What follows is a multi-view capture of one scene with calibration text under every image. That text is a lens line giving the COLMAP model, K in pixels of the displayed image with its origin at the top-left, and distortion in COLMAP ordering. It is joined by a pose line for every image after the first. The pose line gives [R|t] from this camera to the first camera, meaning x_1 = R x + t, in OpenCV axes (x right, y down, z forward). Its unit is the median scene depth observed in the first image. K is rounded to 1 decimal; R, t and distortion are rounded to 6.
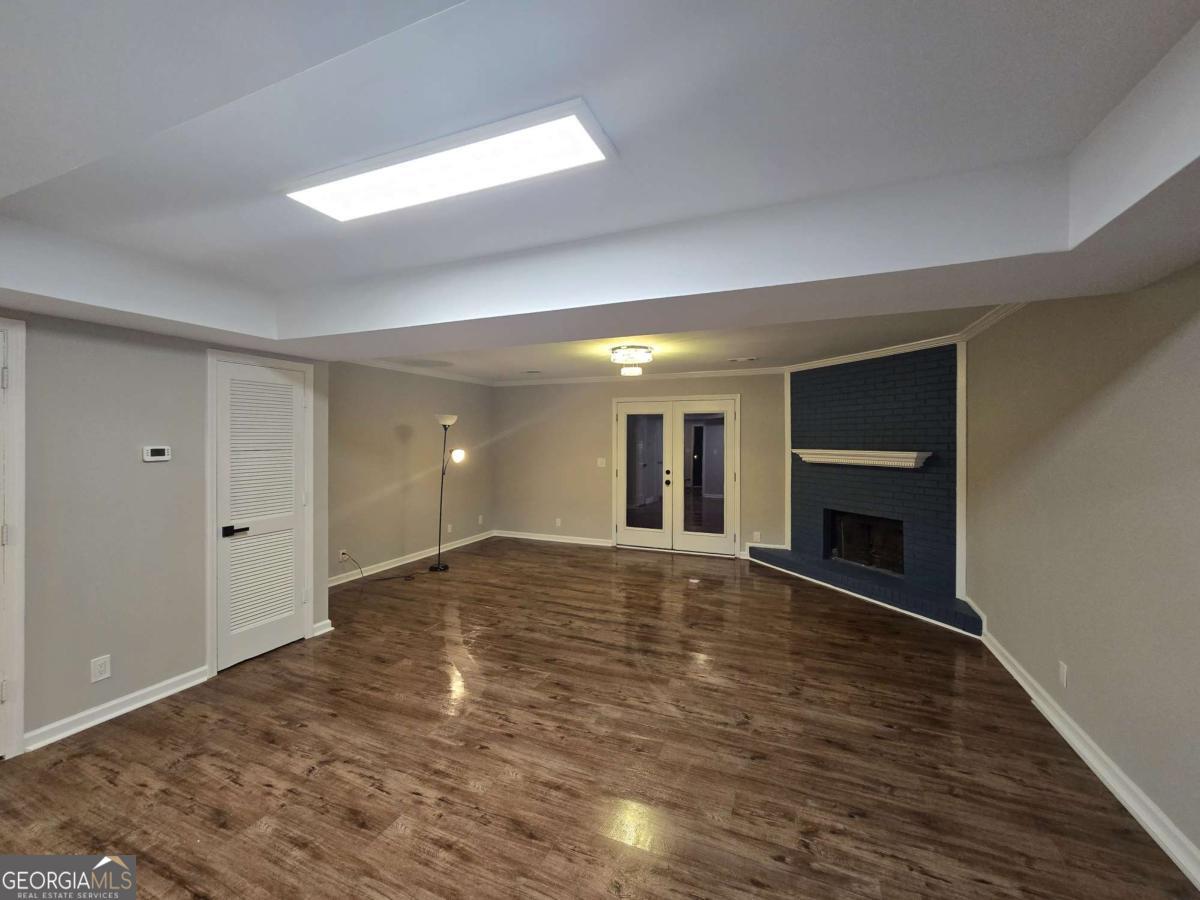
lens RADIAL K [[493.3, 0, 601.1], [0, 493.3, 435.4], [0, 0, 1]] dist [-0.001757, -0.000427]
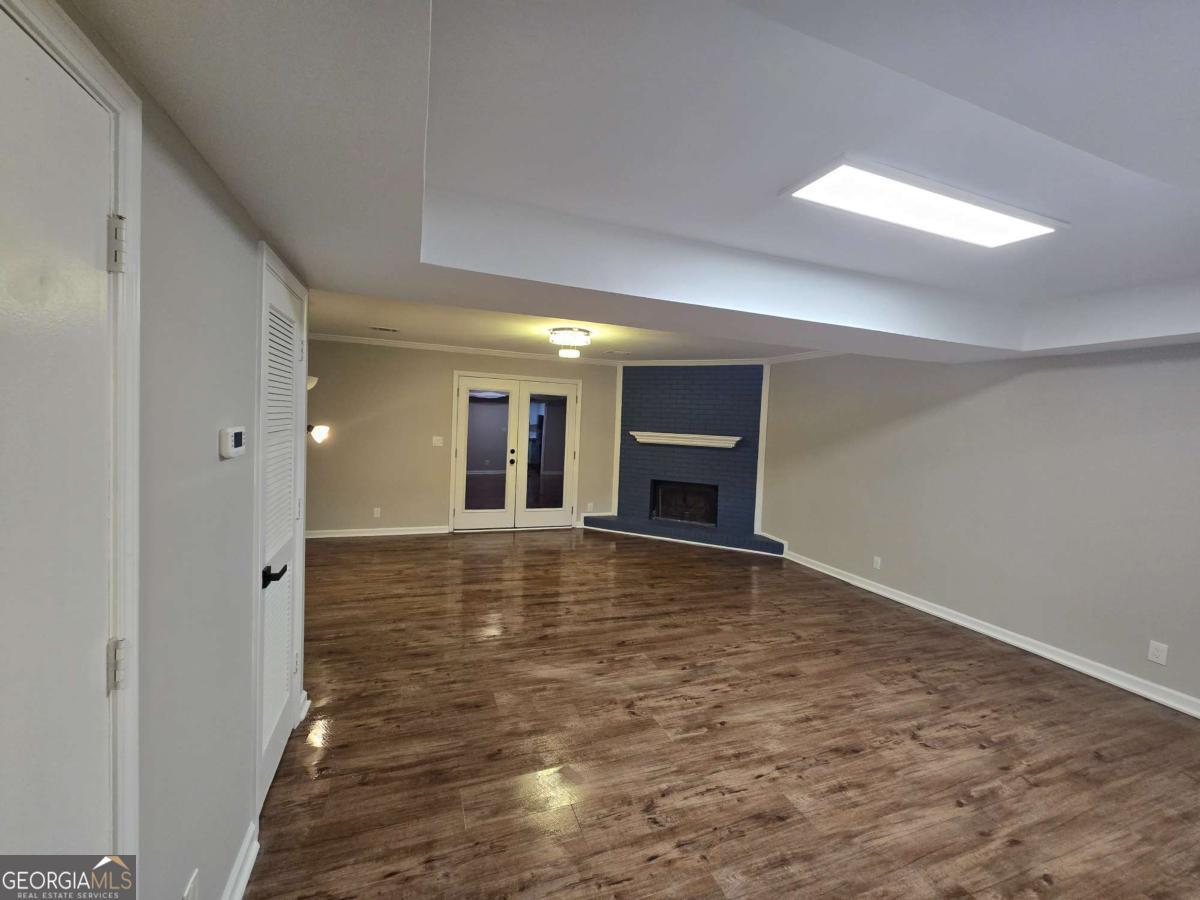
lens RADIAL K [[486.0, 0, 601.1], [0, 486.0, 443.6], [0, 0, 1]] dist [-0.001384, -0.000008]
pose [[0.724581, -0.002371, 0.689185, -0.737057], [-0.047832, 0.997410, 0.053720, -0.004710], [-0.687528, -0.071890, 0.722591, 0.303684]]
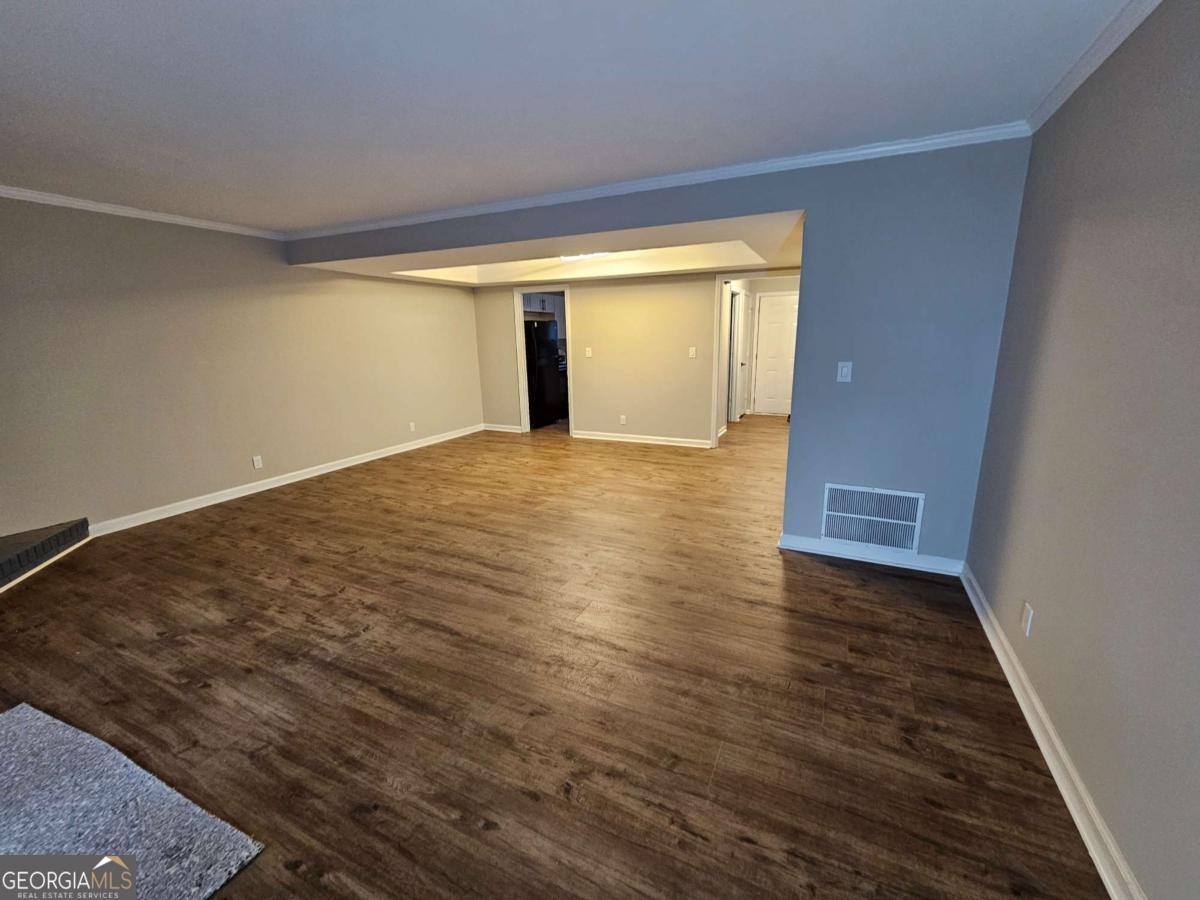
lens RADIAL K [[490.9, 0, 608.1], [0, 490.9, 447.7], [0, 0, 1]] dist [-0.000322, 0.000800]
pose [[-0.998860, -0.000334, 0.047744, -0.304086], [0.009946, 0.976582, 0.214914, 0.042122], [-0.046697, 0.215144, -0.975465, 1.885066]]
